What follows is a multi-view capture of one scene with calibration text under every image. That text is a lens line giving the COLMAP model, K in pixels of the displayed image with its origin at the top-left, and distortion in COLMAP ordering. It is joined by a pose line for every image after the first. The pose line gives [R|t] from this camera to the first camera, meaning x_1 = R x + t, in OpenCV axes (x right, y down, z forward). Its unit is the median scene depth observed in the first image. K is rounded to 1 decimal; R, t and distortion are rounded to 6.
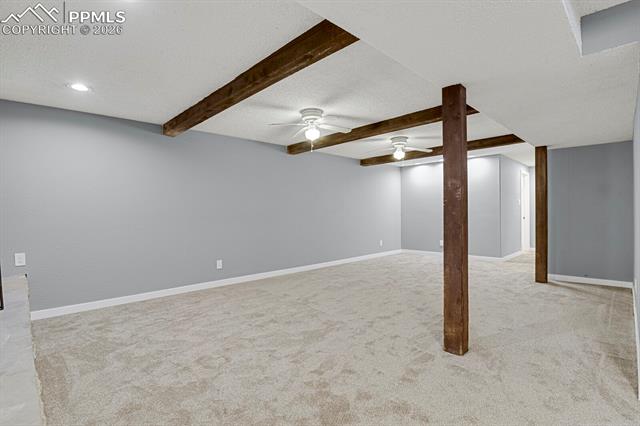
lens RADIAL K [[313.0, 0, 323.2], [0, 313.0, 212.6], [0, 0, 1]] dist [-0.019793, -0.008388]
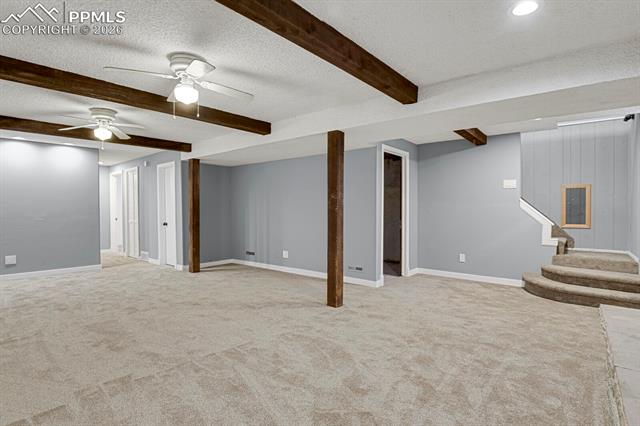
lens RADIAL K [[313.0, 0, 323.2], [0, 313.0, 212.6], [0, 0, 1]] dist [-0.019793, -0.008388]
pose [[-0.114532, 0.004596, 0.993409, -0.699522], [-0.002196, 0.999986, -0.004880, -0.003133], [-0.993417, -0.002741, -0.114520, 0.787074]]
